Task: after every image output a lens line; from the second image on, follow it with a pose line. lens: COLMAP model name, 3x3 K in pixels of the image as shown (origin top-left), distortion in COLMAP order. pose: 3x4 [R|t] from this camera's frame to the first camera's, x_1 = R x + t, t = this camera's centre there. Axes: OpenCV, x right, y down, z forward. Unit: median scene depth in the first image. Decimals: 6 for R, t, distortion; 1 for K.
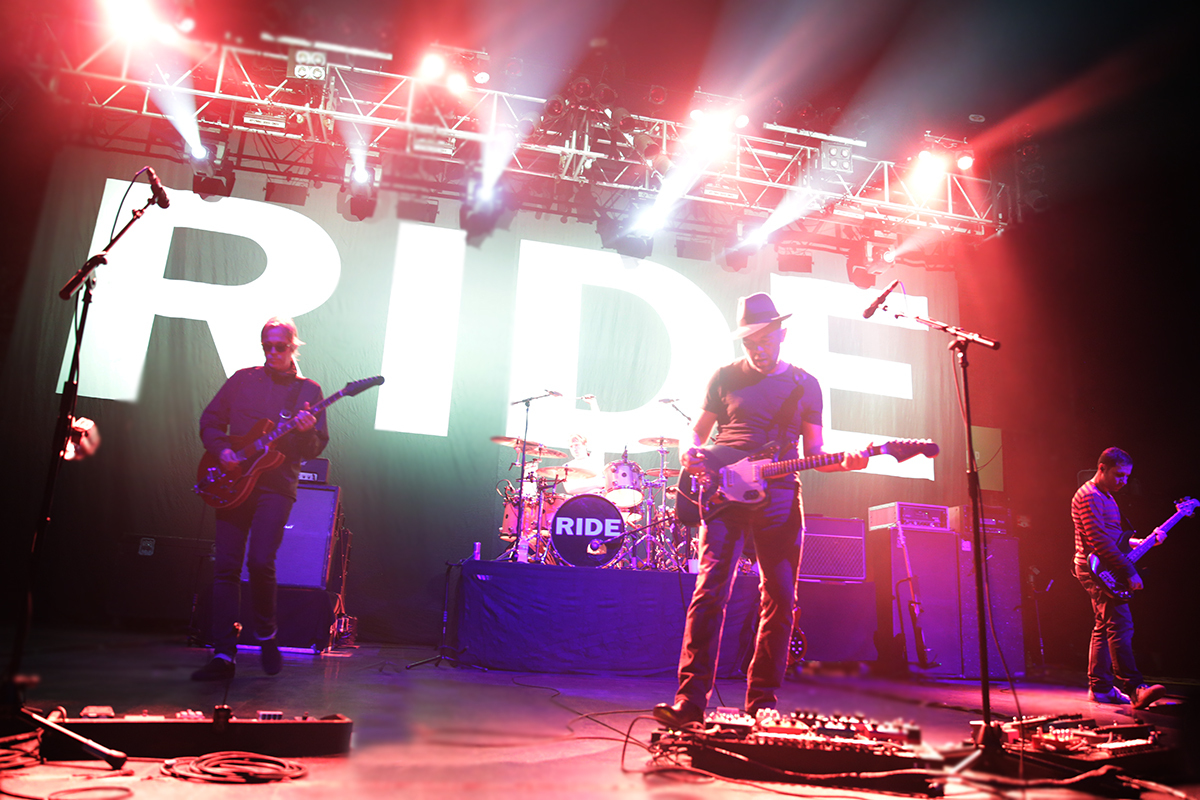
lens RADIAL K [[797.0, 0, 590.9], [0, 797.0, 403.1], [0, 0, 1]] dist [-0.109284, 0.080137]
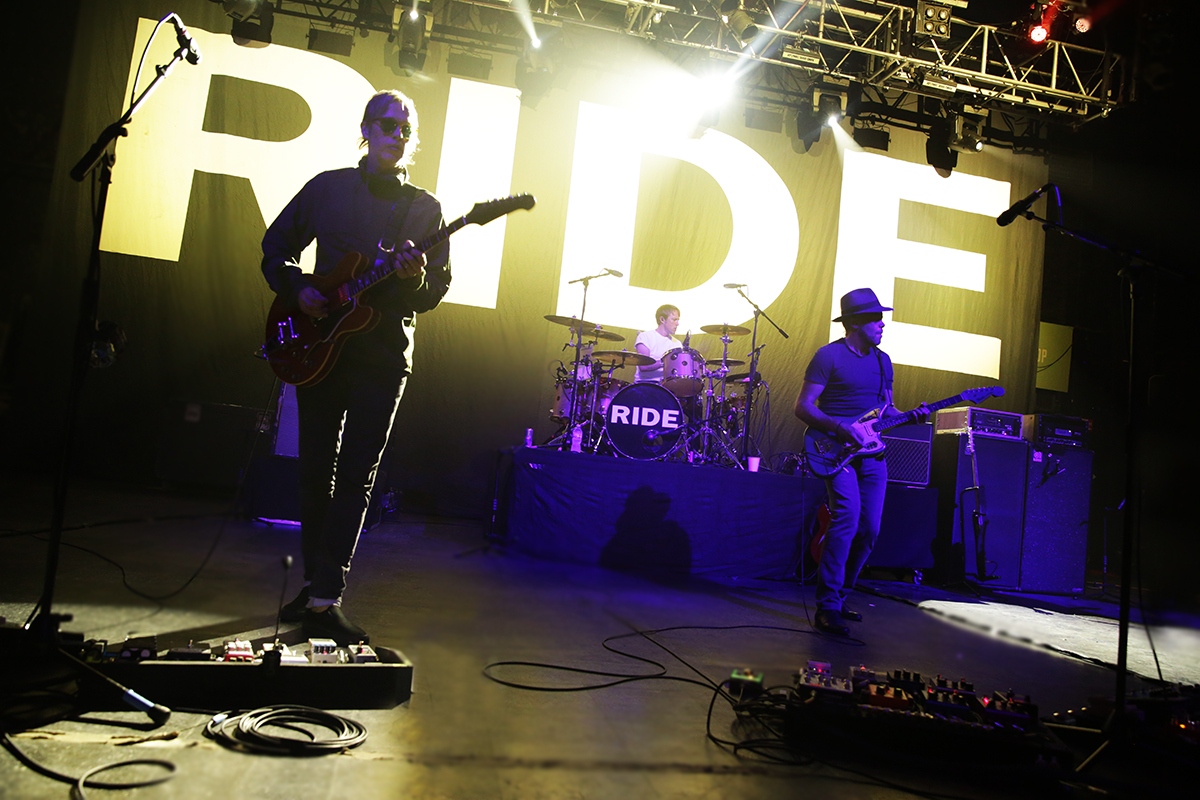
lens RADIAL K [[797.0, 0, 590.9], [0, 797.0, 403.1], [0, 0, 1]] dist [-0.109284, 0.080137]
pose [[0.997776, 0.050254, -0.043780, -0.020694], [-0.042272, 0.985007, 0.167256, -0.013861], [0.051529, -0.165034, 0.984941, 0.041721]]
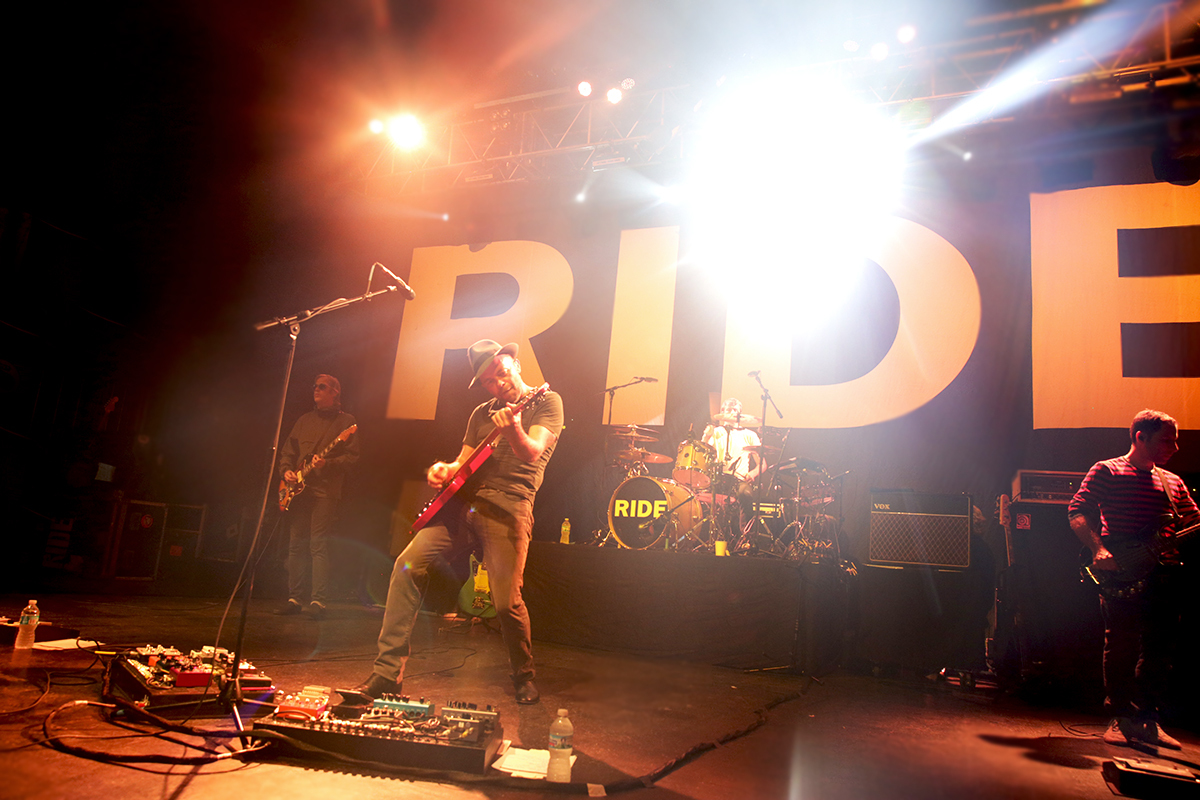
lens RADIAL K [[797.0, 0, 590.9], [0, 797.0, 403.1], [0, 0, 1]] dist [-0.109284, 0.080137]
pose [[0.802411, -0.093145, -0.589458, 0.426979], [0.100850, 0.994703, -0.019896, 0.026918], [0.588188, -0.043482, 0.807554, 0.112506]]
